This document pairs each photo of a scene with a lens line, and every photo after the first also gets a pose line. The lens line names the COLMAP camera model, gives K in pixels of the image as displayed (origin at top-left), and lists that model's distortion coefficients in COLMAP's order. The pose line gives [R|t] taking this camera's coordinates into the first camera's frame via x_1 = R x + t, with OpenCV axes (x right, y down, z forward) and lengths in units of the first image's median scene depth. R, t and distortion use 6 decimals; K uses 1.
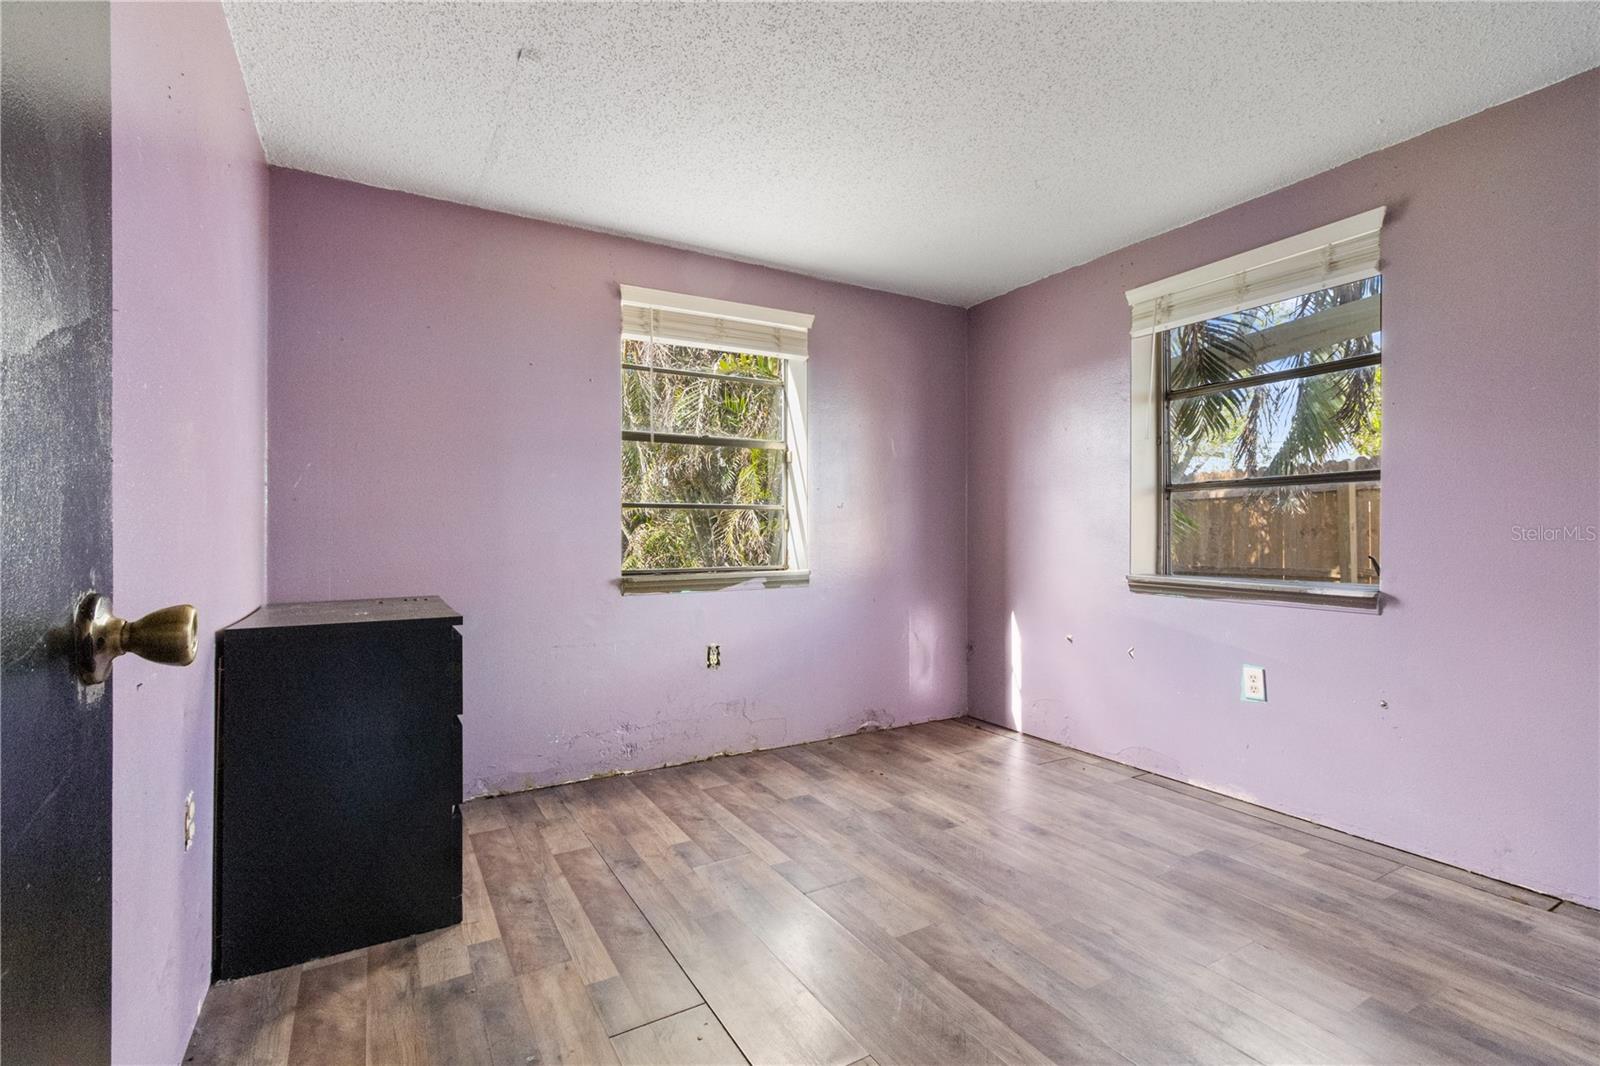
lens RADIAL K [[735.6, 0, 801.2], [0, 735.6, 525.0], [0, 0, 1]] dist [0.001623, -0.000432]
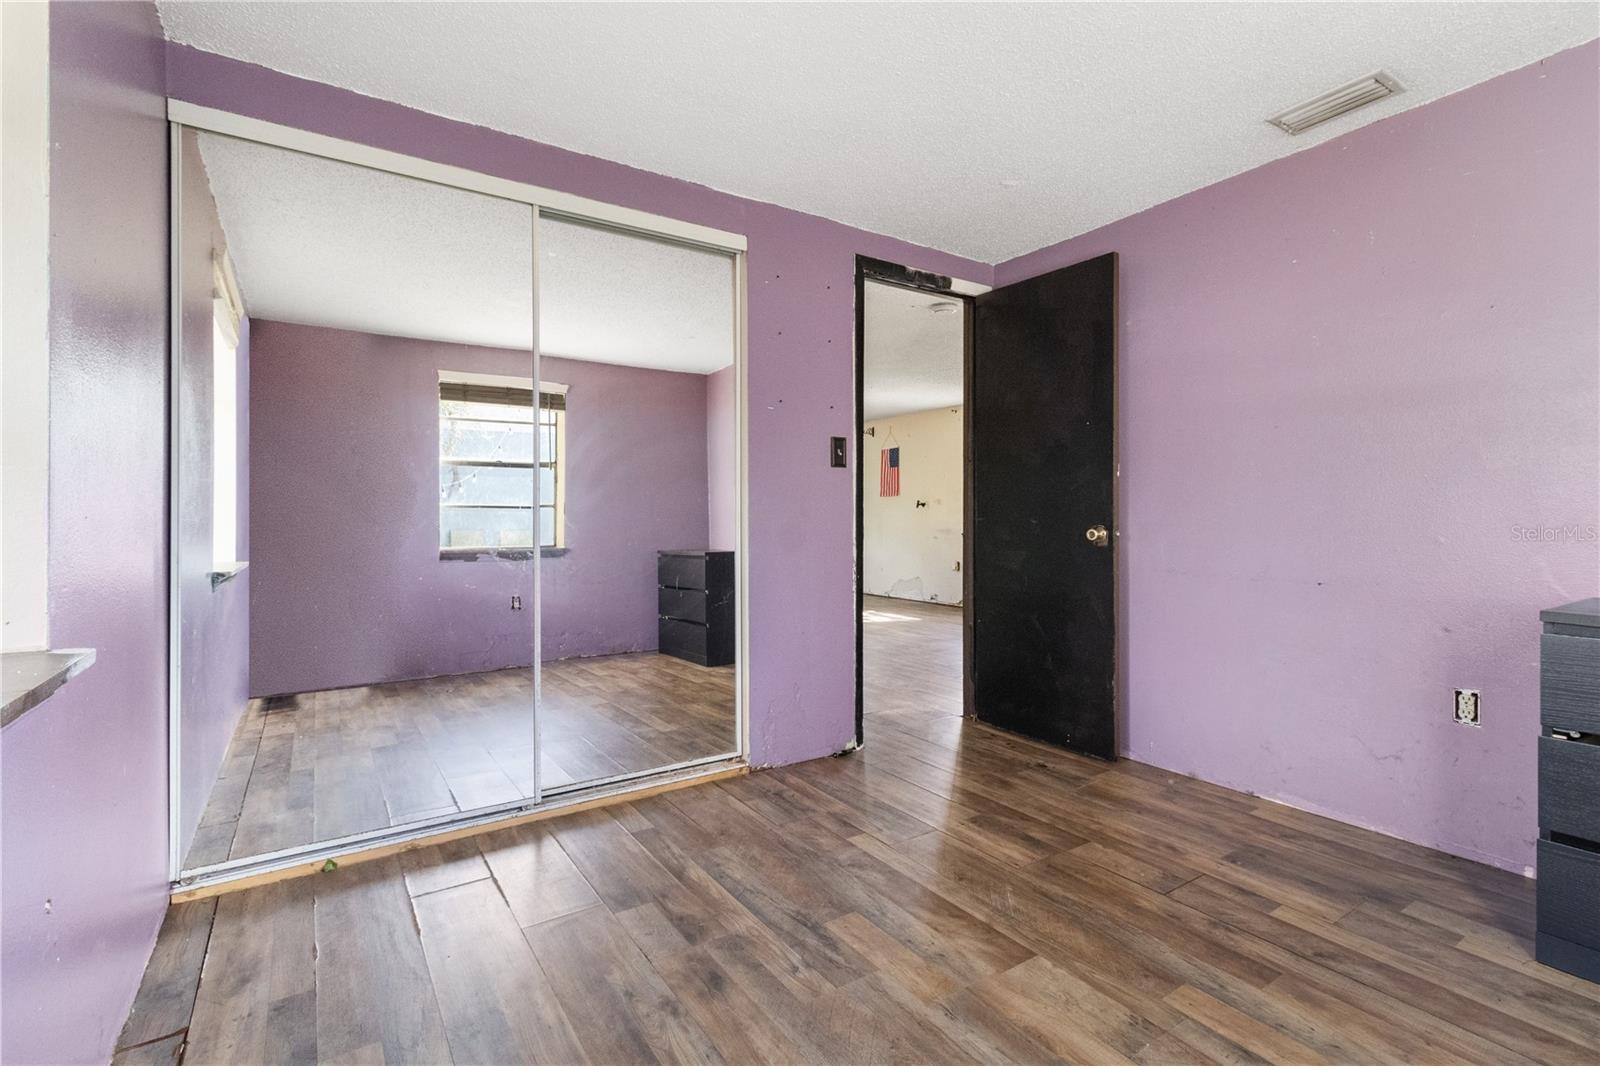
lens RADIAL K [[735.6, 0, 799.1], [0, 735.6, 521.6], [0, 0, 1]] dist [0.001623, -0.000432]
pose [[-0.998482, 0.005164, -0.054831, 0.478338], [0.005549, 0.999961, -0.006874, 0.024184], [0.054793, -0.007167, -0.998472, 1.927533]]
